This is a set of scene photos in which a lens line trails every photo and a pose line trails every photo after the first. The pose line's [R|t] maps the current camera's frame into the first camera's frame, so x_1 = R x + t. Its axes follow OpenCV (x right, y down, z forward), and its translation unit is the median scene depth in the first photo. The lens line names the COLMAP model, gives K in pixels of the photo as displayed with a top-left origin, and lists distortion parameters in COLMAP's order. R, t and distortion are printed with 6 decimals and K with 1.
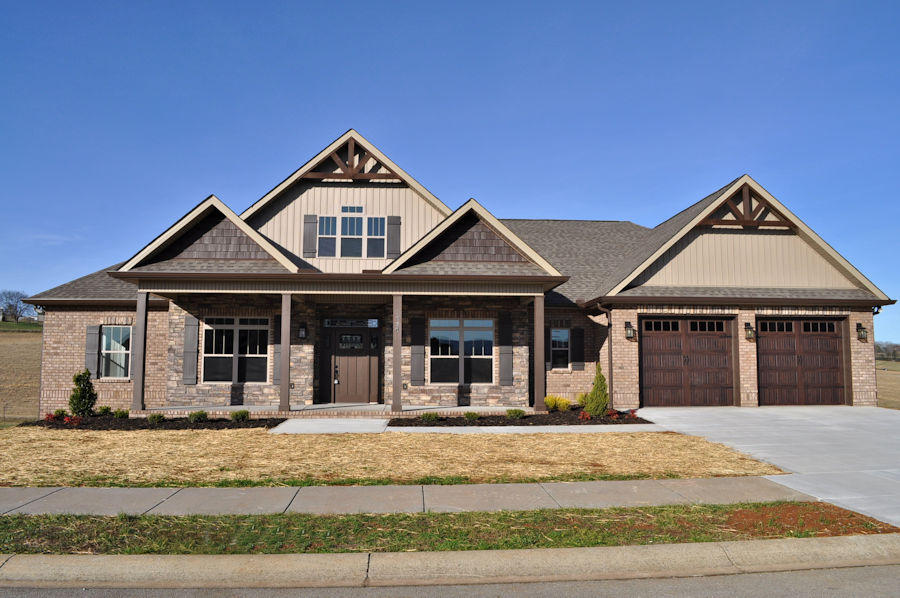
lens RADIAL K [[708.4, 0, 451.4], [0, 708.4, 303.2], [0, 0, 1]] dist [-0.065591, 0.002898]
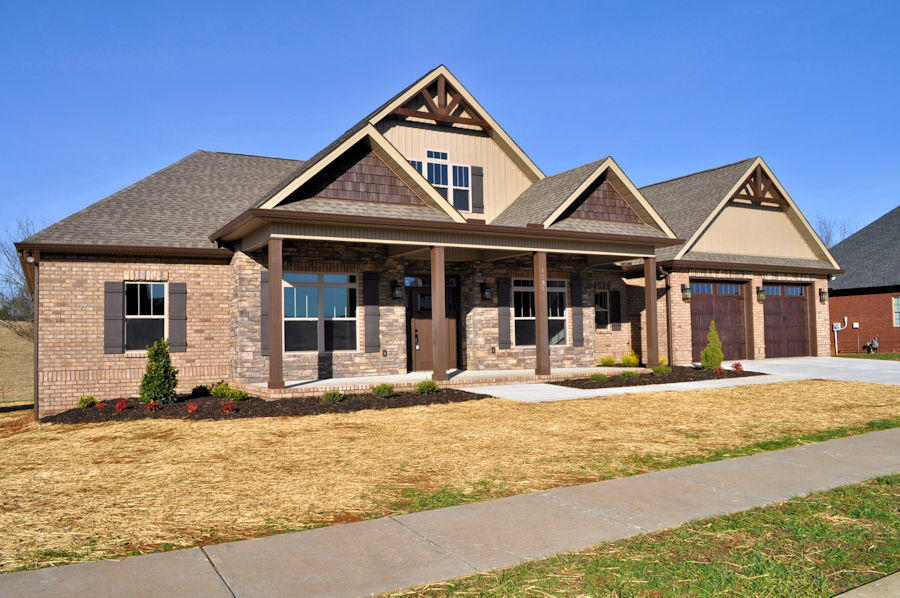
lens RADIAL K [[708.4, 0, 444.7], [0, 708.4, 306.7], [0, 0, 1]] dist [-0.065591, 0.002898]
pose [[0.905710, -0.001719, 0.423894, -0.520138], [-0.019224, 0.998796, 0.045125, 0.018773], [-0.423461, -0.049019, 0.904587, 0.180035]]
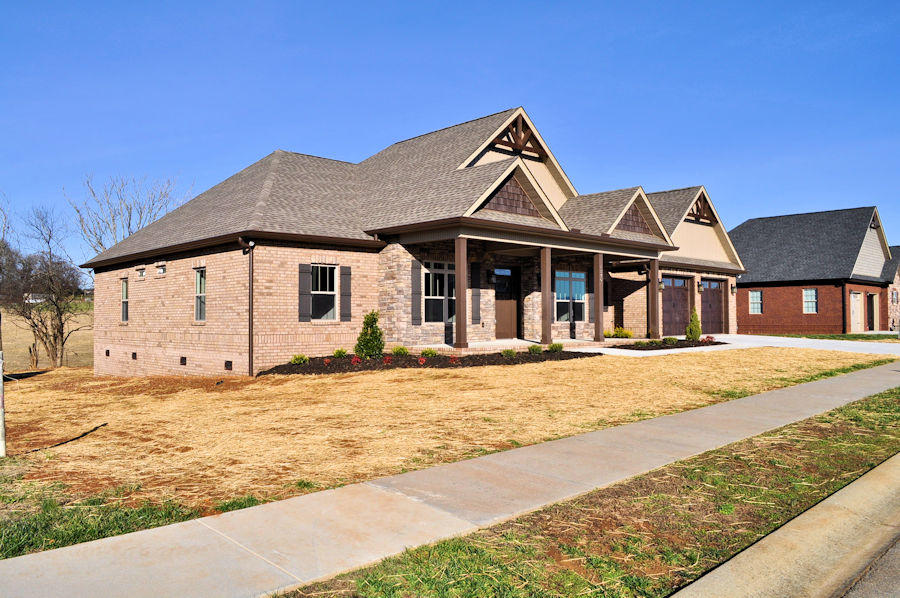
lens RADIAL K [[708.4, 0, 455.7], [0, 708.4, 294.2], [0, 0, 1]] dist [-0.065591, 0.002898]
pose [[0.761770, 0.017031, 0.647623, -0.987426], [-0.059779, 0.997237, 0.044091, 0.019345], [-0.645083, -0.072301, 0.760684, 0.157296]]
